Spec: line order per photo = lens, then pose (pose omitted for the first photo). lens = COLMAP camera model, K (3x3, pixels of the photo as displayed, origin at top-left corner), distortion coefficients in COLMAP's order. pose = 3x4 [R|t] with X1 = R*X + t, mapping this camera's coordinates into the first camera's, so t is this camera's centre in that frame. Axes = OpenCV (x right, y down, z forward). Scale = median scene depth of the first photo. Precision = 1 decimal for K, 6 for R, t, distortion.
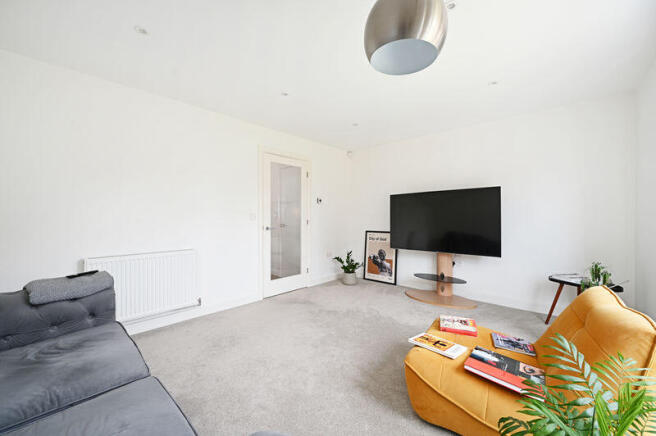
lens RADIAL K [[258.1, 0, 329.0], [0, 258.1, 219.6], [0, 0, 1]] dist [0.000178, -0.000045]
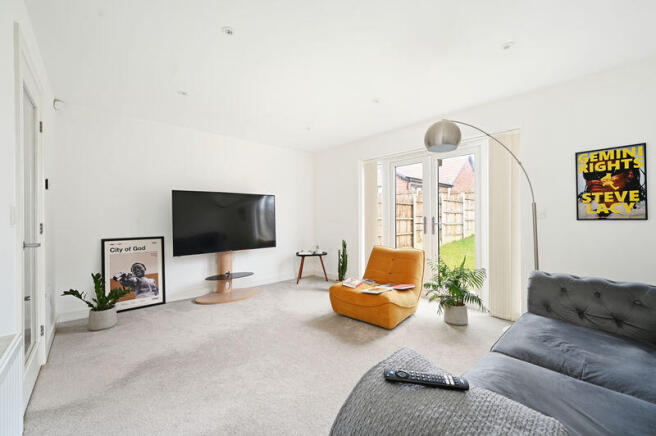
lens RADIAL K [[272.3, 0, 327.5], [0, 272.3, 218.6], [0, 0, 1]] dist [0.000517, -0.000019]
pose [[0.085462, -0.005343, 0.996327, -0.523329], [0.011970, 0.999919, 0.004335, -0.004383], [-0.996270, 0.011556, 0.085519, 0.421029]]
